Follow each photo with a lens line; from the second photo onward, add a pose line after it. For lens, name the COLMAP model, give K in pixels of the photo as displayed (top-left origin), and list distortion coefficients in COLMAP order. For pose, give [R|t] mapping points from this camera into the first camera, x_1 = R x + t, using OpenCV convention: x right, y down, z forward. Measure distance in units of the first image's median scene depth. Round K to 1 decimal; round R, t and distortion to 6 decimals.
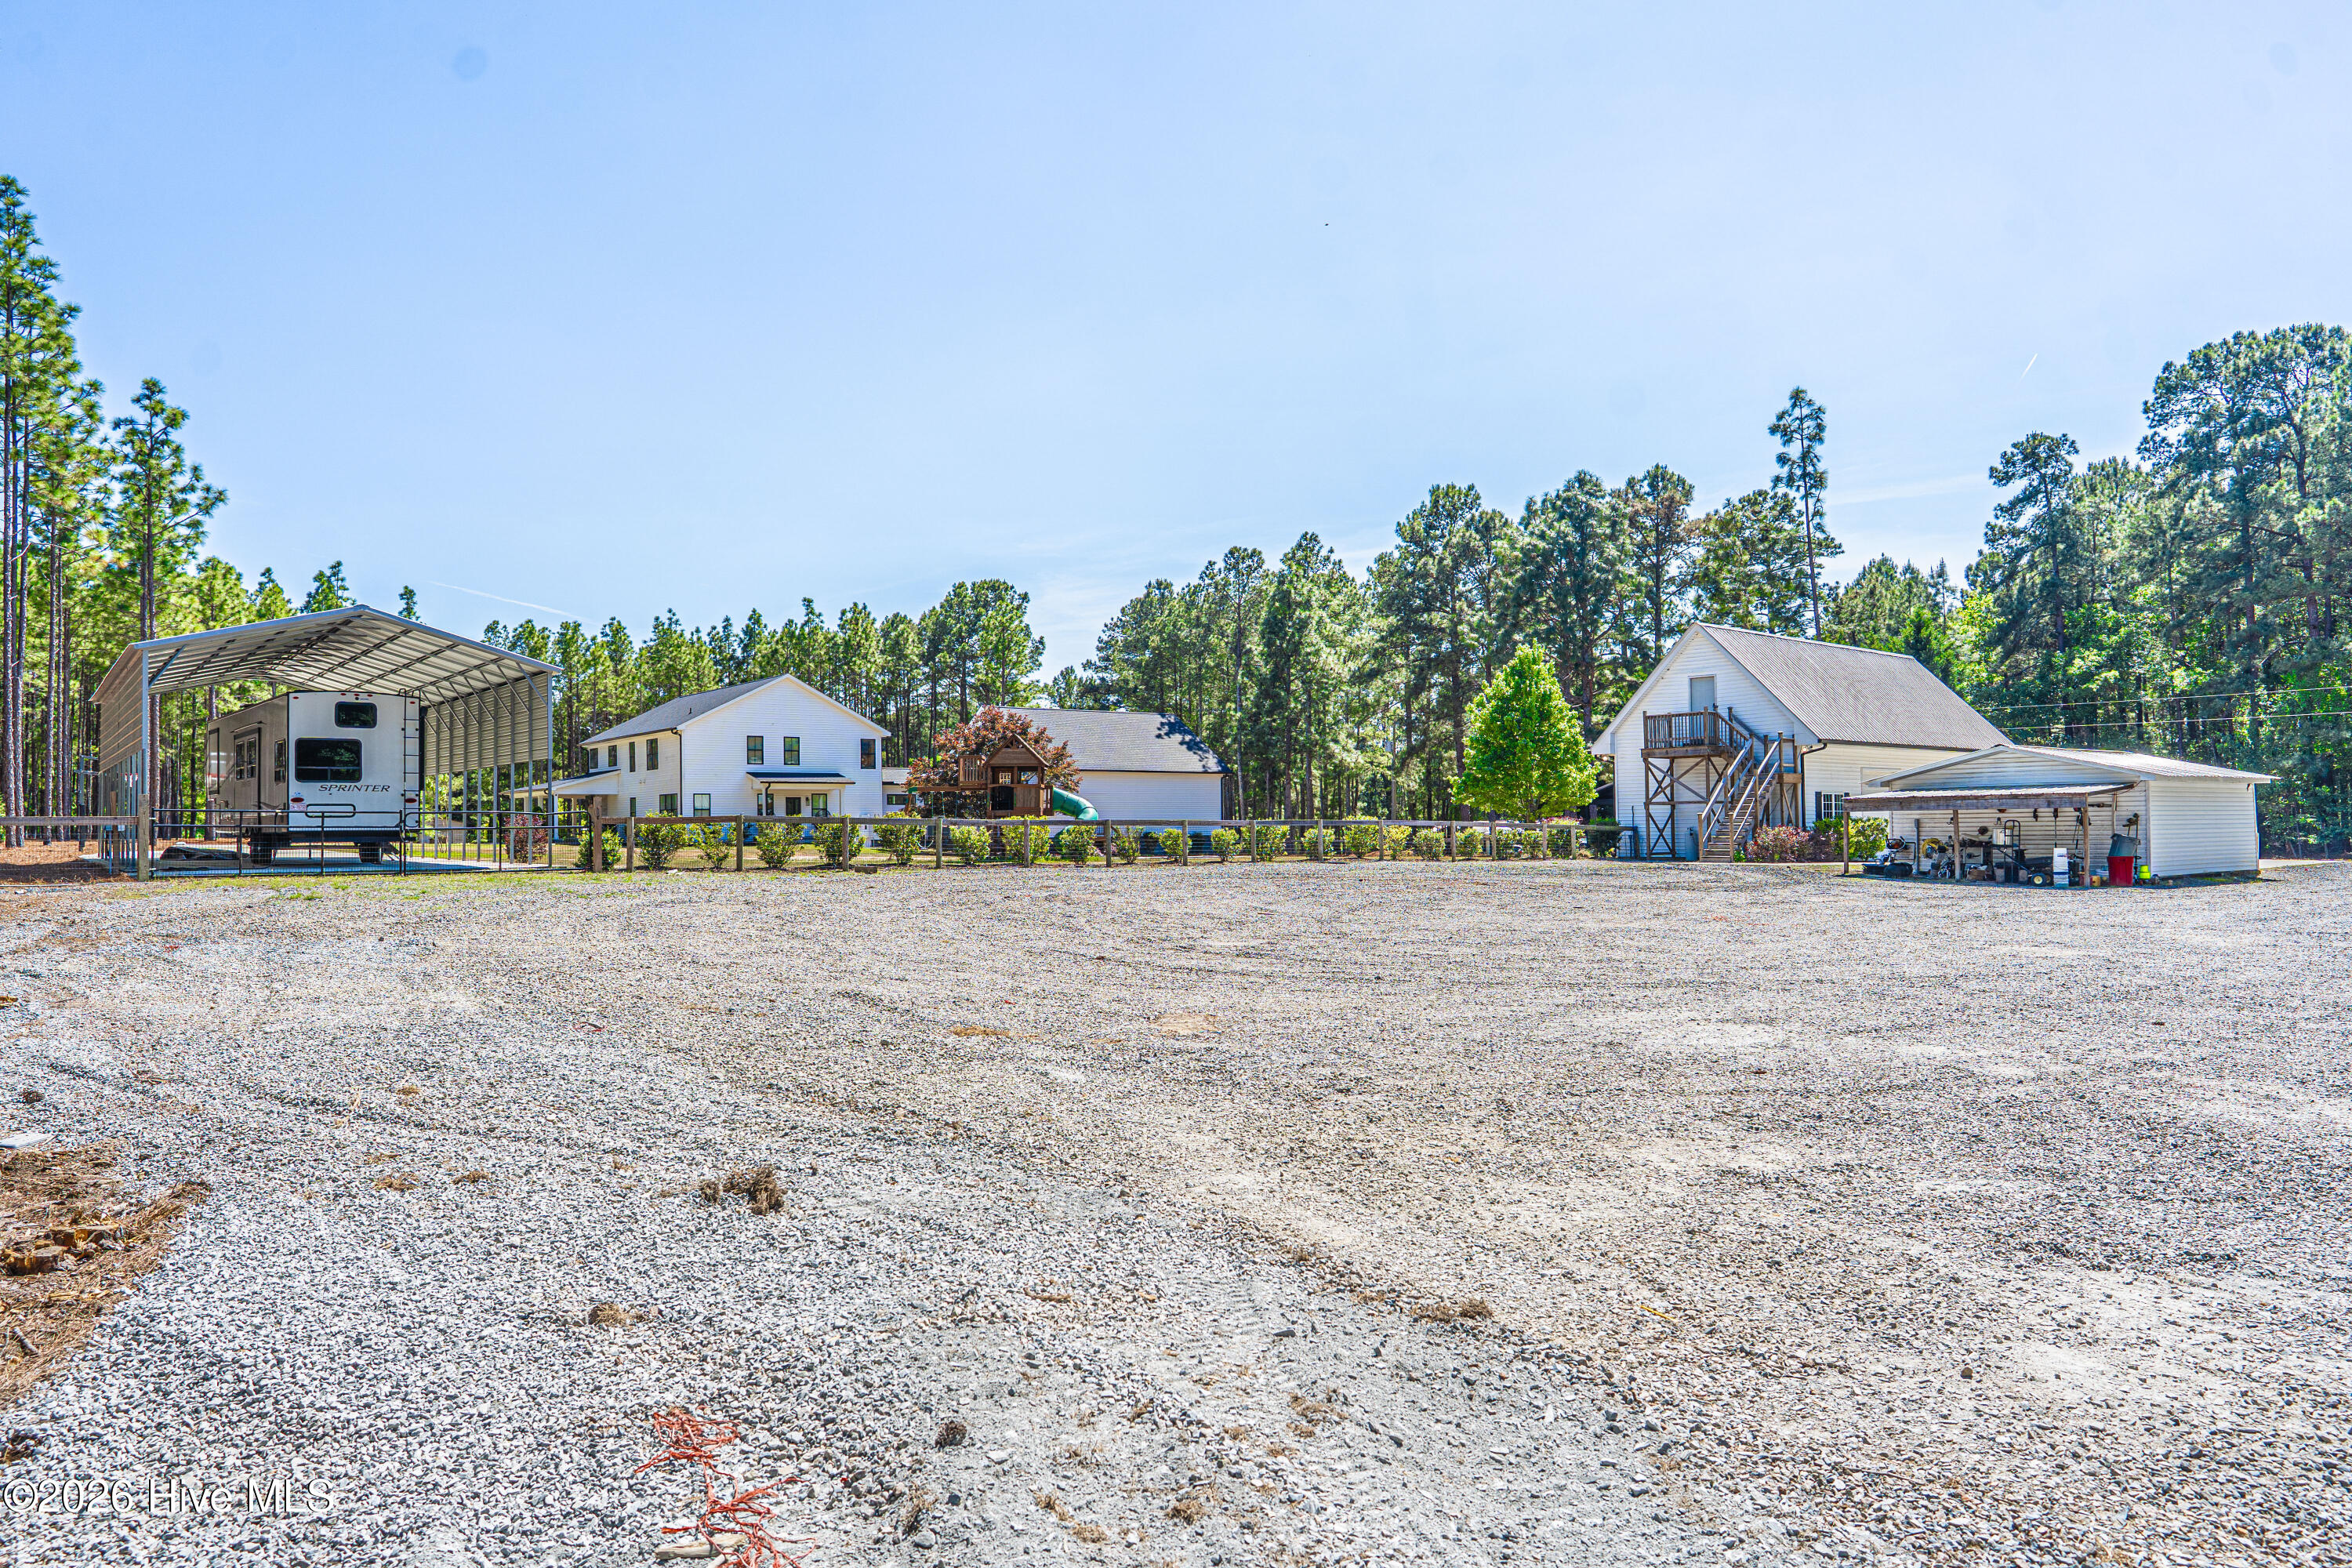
lens RADIAL K [[1563.7, 0, 1172.3], [0, 1563.7, 788.4], [0, 0, 1]] dist [-0.000001, 0.001493]
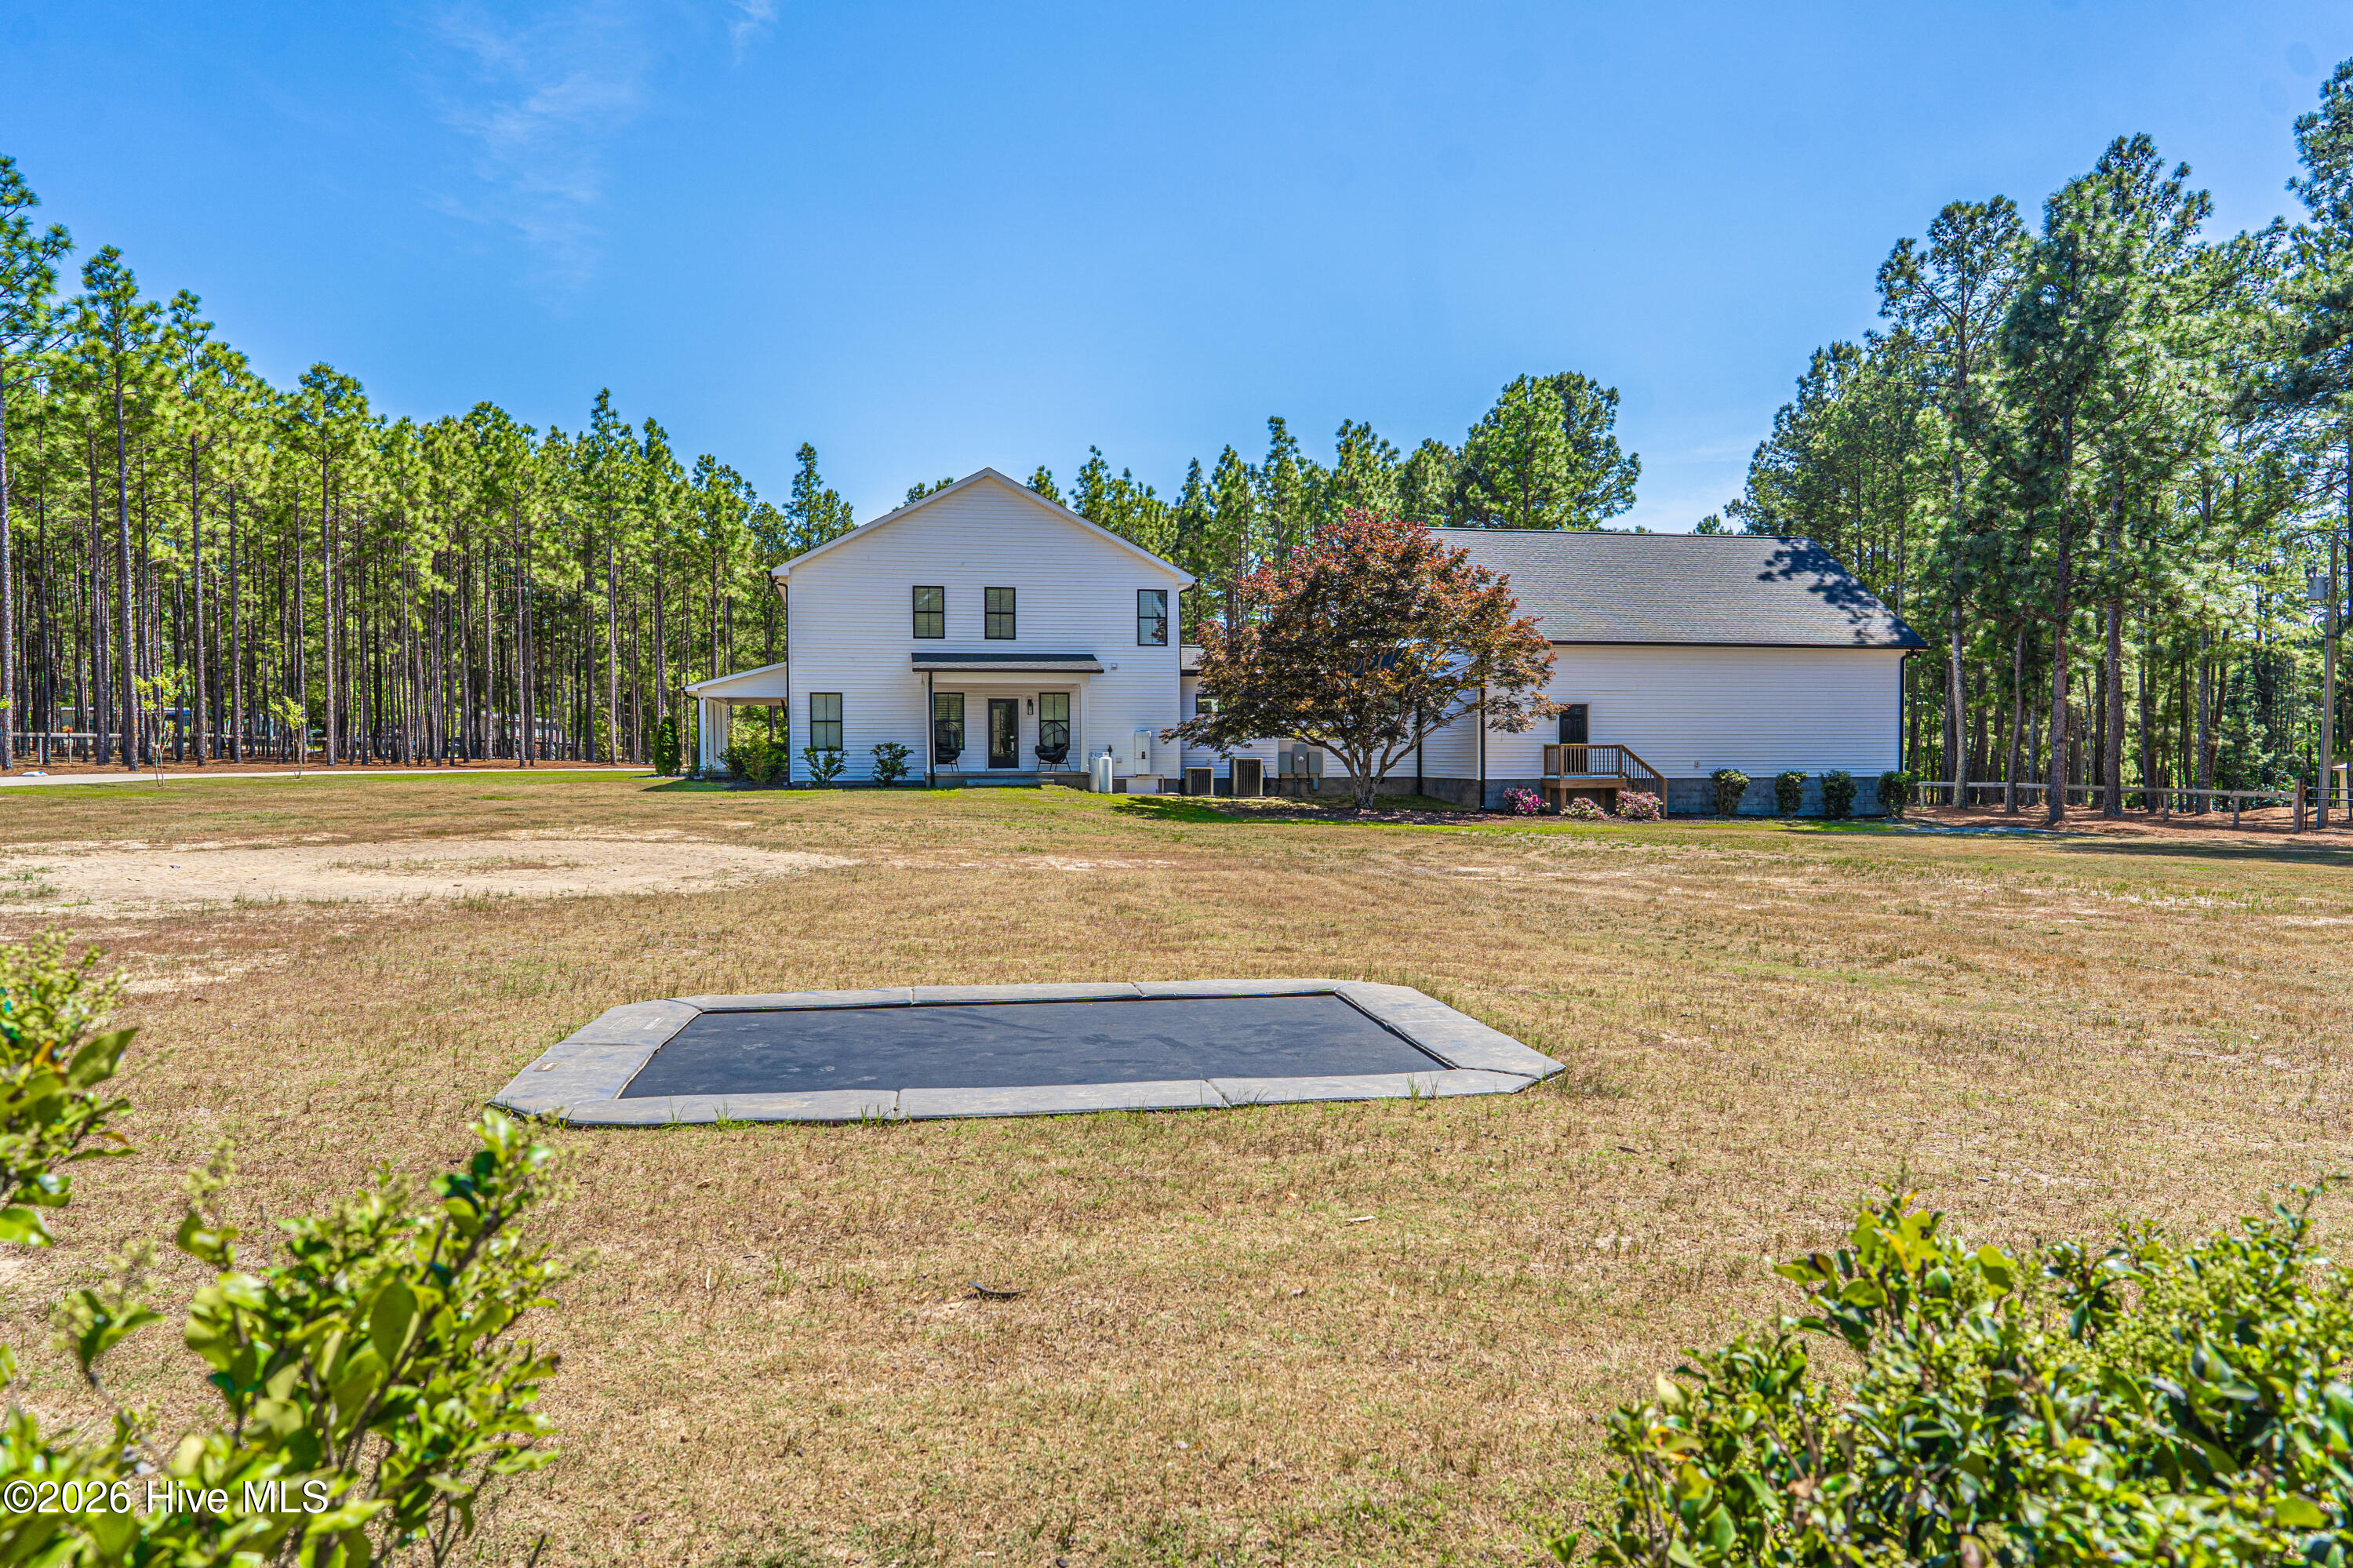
lens RADIAL K [[1564.4, 0, 1182.7], [0, 1564.4, 788.3], [0, 0, 1]] dist [-0.000001, 0.001493]
pose [[0.900600, 0.018975, -0.434234, 0.040369], [0.004018, 0.998641, 0.051971, 0.006857], [0.434630, -0.048550, 0.899300, 0.455425]]
